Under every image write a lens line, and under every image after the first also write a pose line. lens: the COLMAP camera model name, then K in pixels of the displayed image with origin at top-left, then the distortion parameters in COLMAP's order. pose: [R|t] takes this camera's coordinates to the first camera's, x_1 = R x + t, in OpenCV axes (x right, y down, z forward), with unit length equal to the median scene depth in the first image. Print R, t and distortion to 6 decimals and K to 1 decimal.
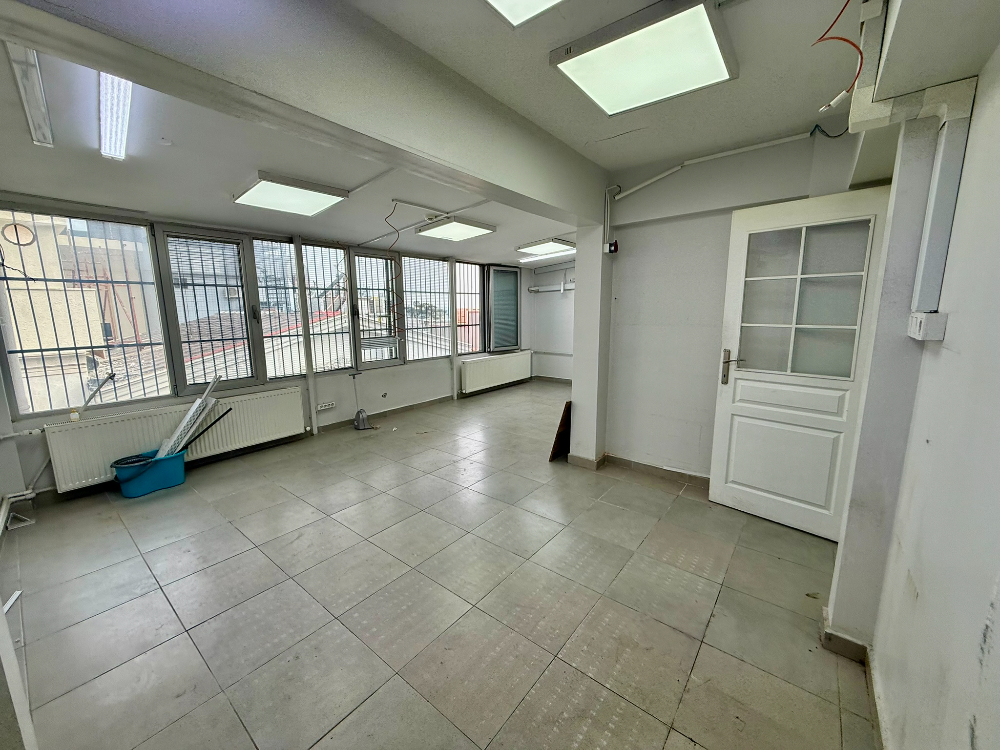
lens RADIAL K [[396.6, 0, 500.0], [0, 396.6, 376.9], [0, 0, 1]] dist [-0.000962, 0.000864]
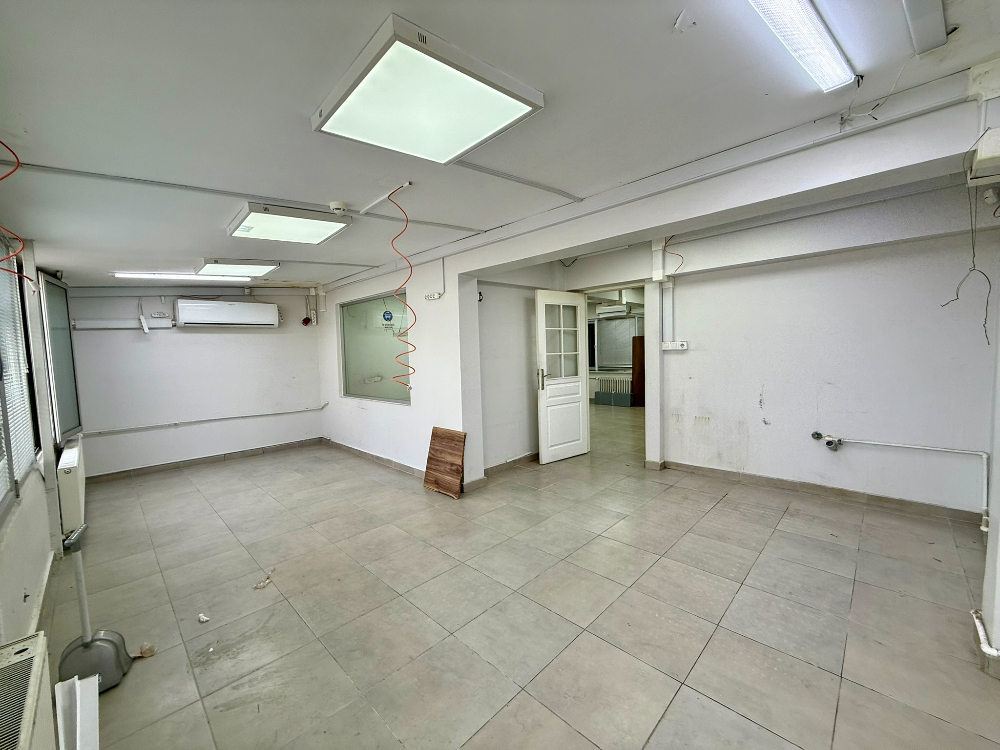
lens RADIAL K [[396.6, 0, 500.0], [0, 396.6, 375.6], [0, 0, 1]] dist [-0.000962, 0.000864]
pose [[0.099438, -0.059028, 0.993291, -1.135813], [0.196730, 0.979700, 0.038526, -0.143636], [-0.975402, 0.191580, 0.109032, 1.007037]]
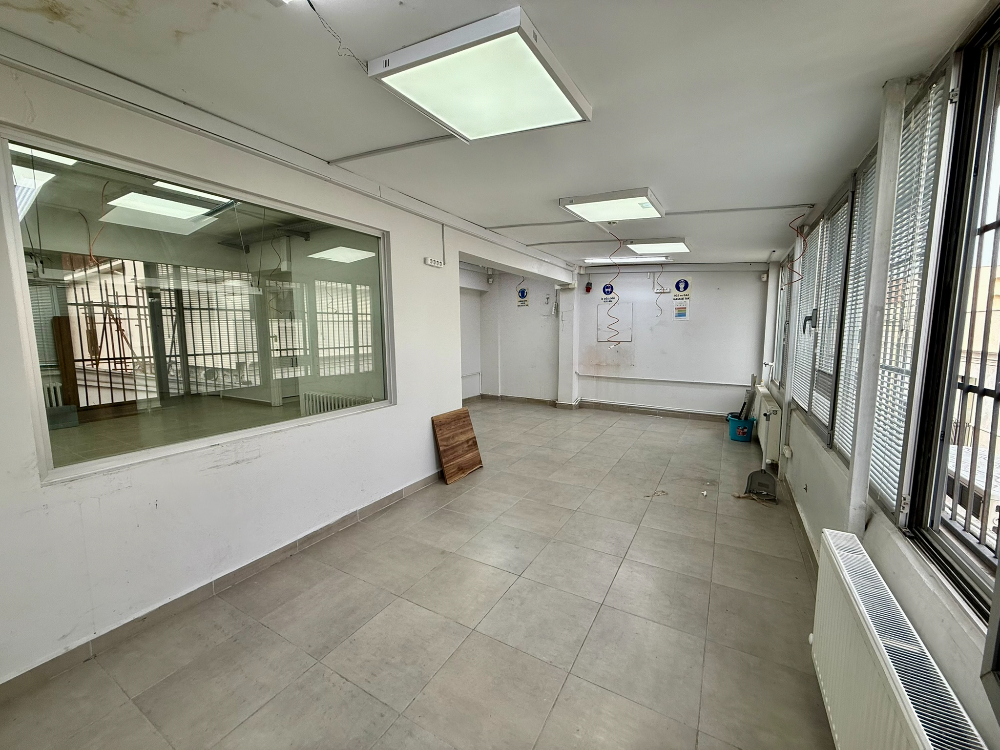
lens RADIAL K [[396.6, 0, 500.8], [0, 396.6, 375.1], [0, 0, 1]] dist [-0.000962, 0.000864]
pose [[-0.988483, 0.033349, -0.147611, 0.305208], [-0.009035, 0.960670, 0.277544, -0.432461], [0.151061, 0.275681, -0.949305, 2.674694]]
